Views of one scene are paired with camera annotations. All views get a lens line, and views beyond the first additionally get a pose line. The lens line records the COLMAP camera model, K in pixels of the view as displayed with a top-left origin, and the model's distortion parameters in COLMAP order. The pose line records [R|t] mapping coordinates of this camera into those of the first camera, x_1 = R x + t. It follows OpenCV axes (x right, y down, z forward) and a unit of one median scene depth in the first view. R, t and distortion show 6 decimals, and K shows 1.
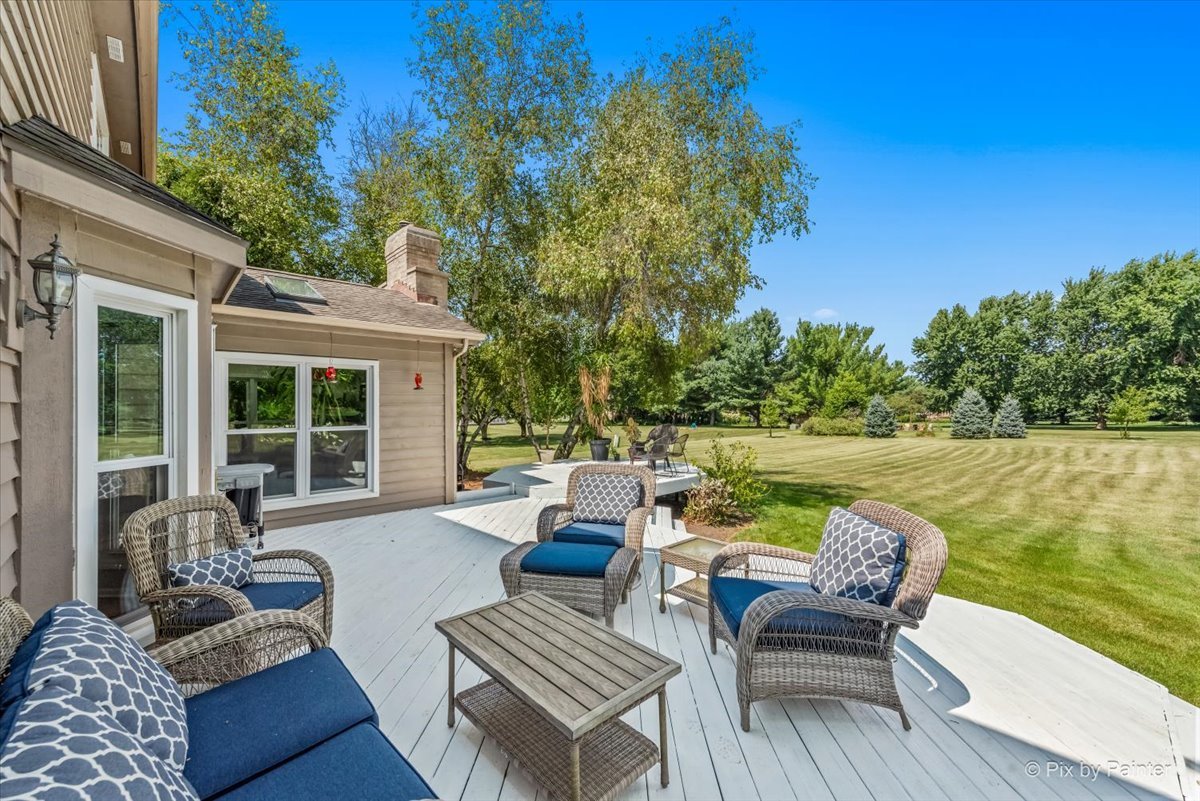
lens RADIAL K [[479.0, 0, 603.7], [0, 479.0, 404.3], [0, 0, 1]] dist [0.009322, -0.000419]
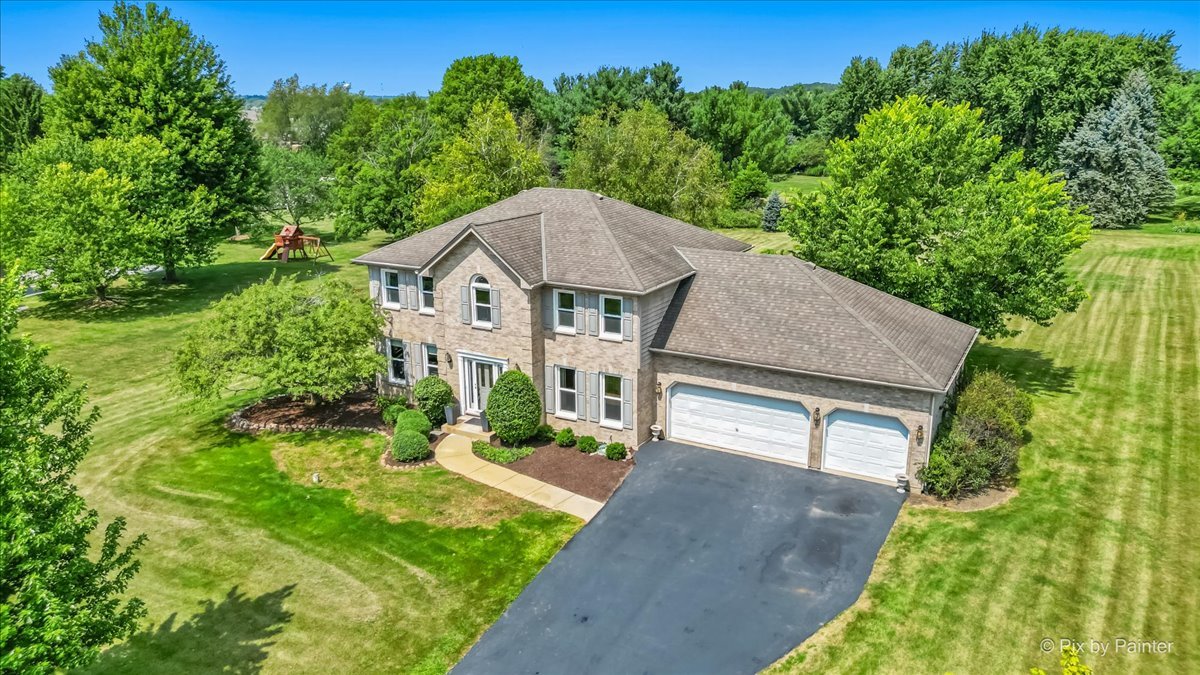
lens RADIAL K [[847.1, 0, 605.7], [0, 847.1, 341.5], [0, 0, 1]] dist [0.029304, 0.000873]
pose [[0.957059, -0.085772, 0.276913, -0.252177], [0.007020, 0.961804, 0.273650, -0.162458], [-0.289807, -0.259956, 0.921105, -0.531085]]
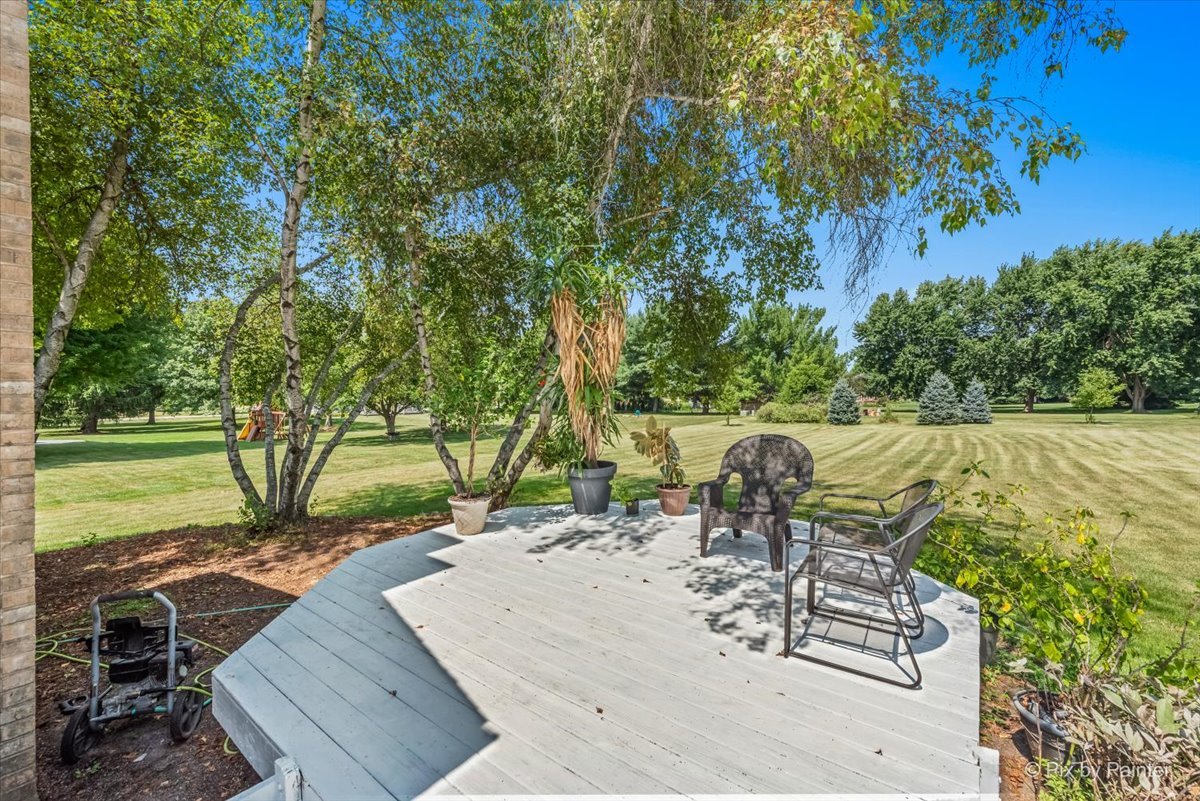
lens RADIAL K [[479.0, 0, 598.9], [0, 479.0, 401.0], [0, 0, 1]] dist [0.009322, -0.000419]
pose [[0.991514, -0.007232, 0.129802, -0.011293], [0.004319, 0.999733, 0.022711, 0.000467], [-0.129931, -0.021958, 0.991280, 0.106983]]
